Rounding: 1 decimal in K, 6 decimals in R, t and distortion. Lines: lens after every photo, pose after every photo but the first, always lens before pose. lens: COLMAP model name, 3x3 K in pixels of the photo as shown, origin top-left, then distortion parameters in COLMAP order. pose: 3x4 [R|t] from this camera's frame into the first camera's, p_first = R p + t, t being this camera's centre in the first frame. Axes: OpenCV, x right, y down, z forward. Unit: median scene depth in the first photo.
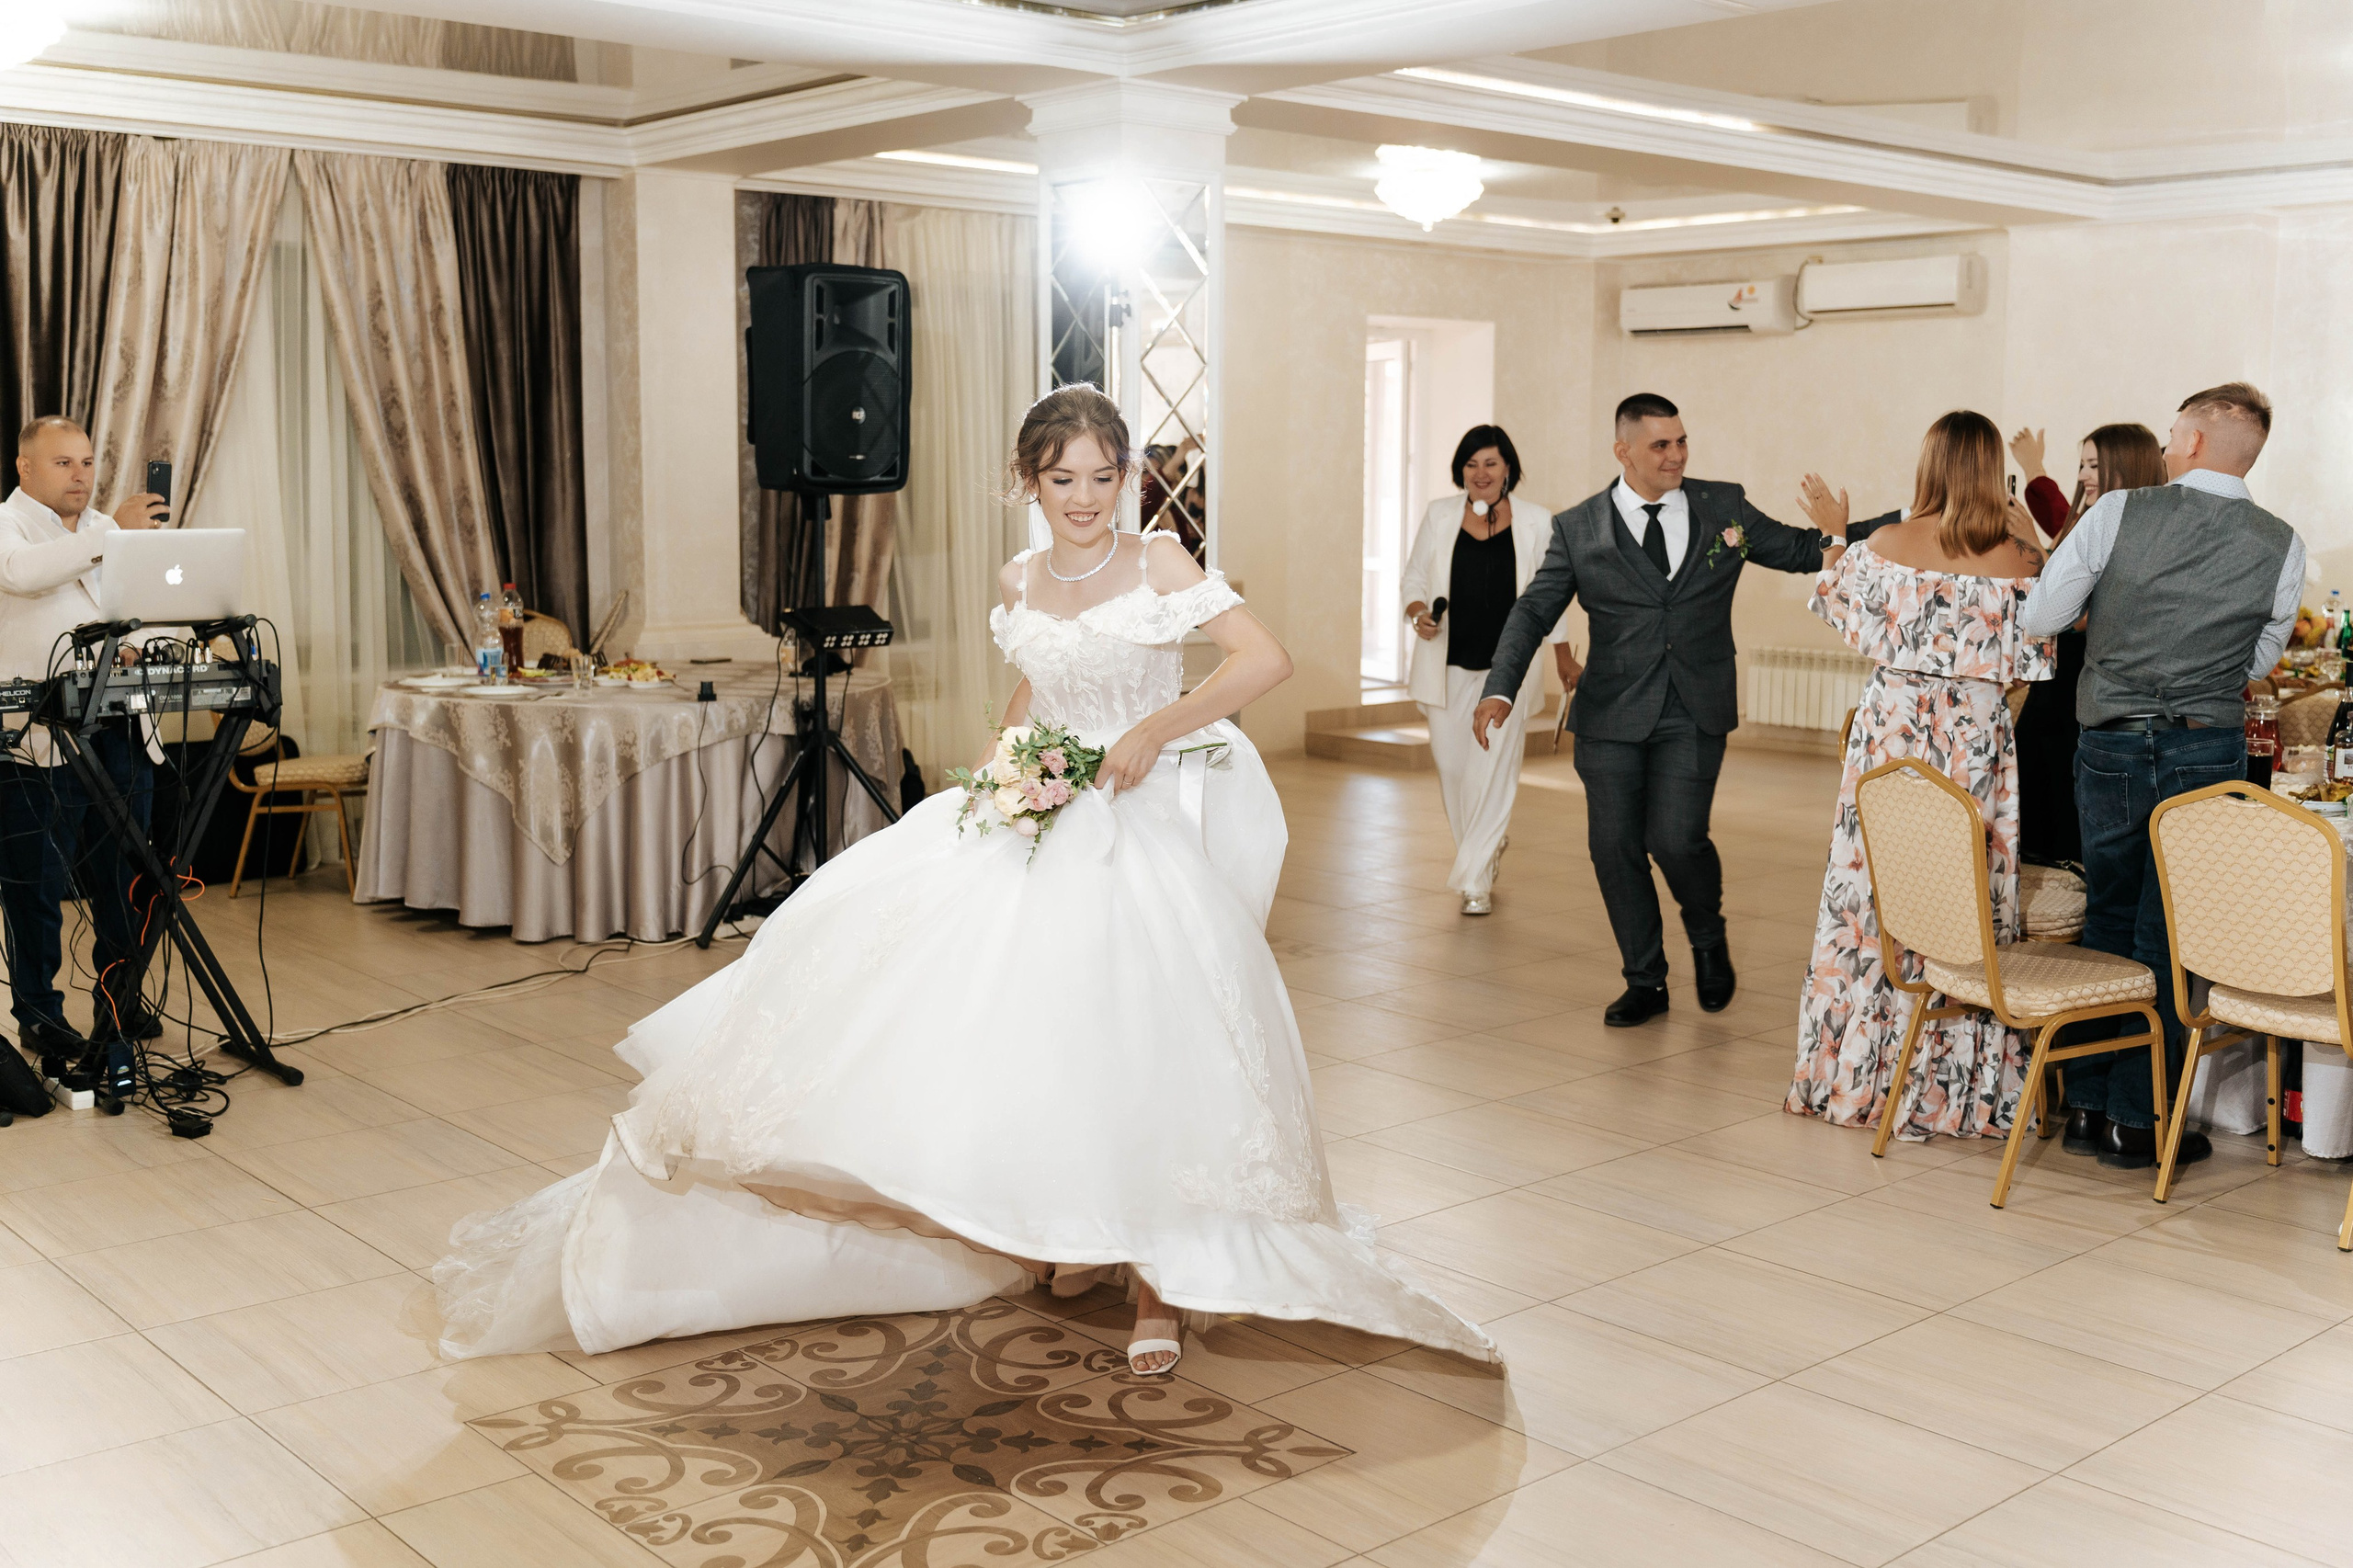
lens RADIAL K [[2387.0, 0, 1176.5], [0, 2387.0, 784.0], [0, 0, 1]] dist [0.017260, 0.009975]
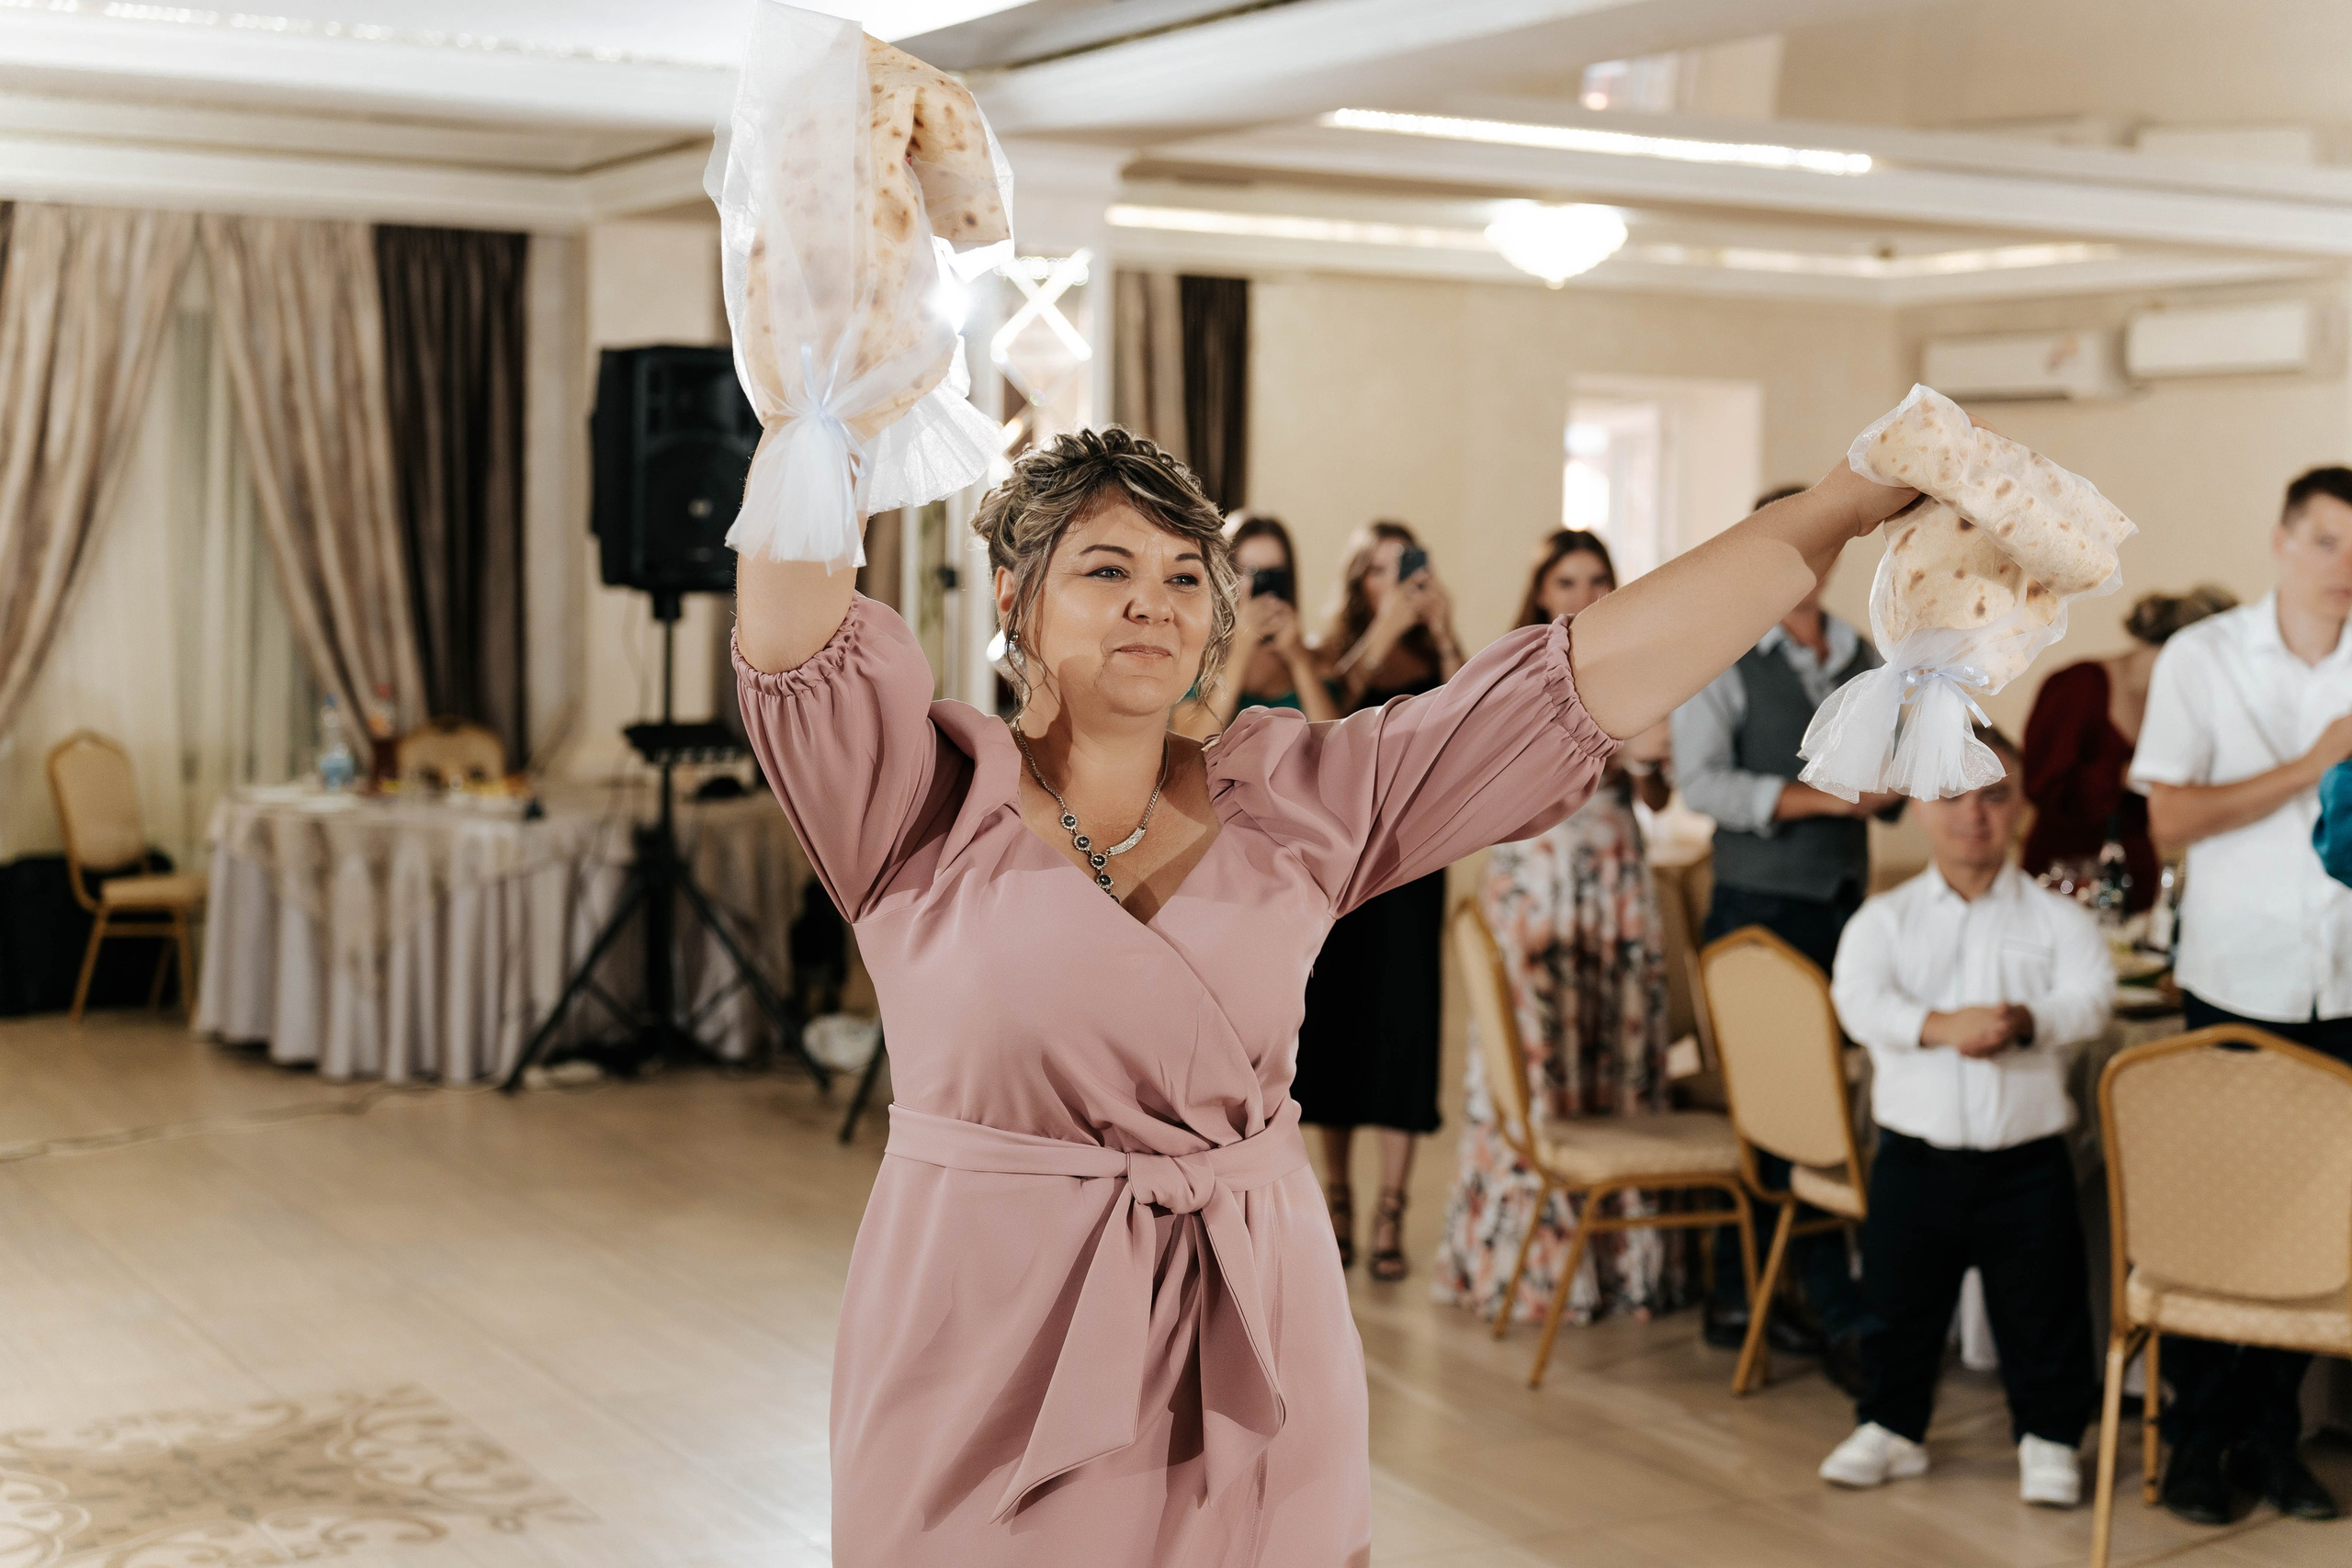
lens RADIAL K [[3401.6, 0, 1176.0], [0, 3401.6, 784.0], [0, 0, 1]] dist [0.001238, 0.017033]
pose [[0.979443, 0.026330, -0.199994, 0.268626], [-0.038785, 0.997527, -0.058614, 0.015645], [0.197956, 0.065166, 0.978042, -0.188025]]
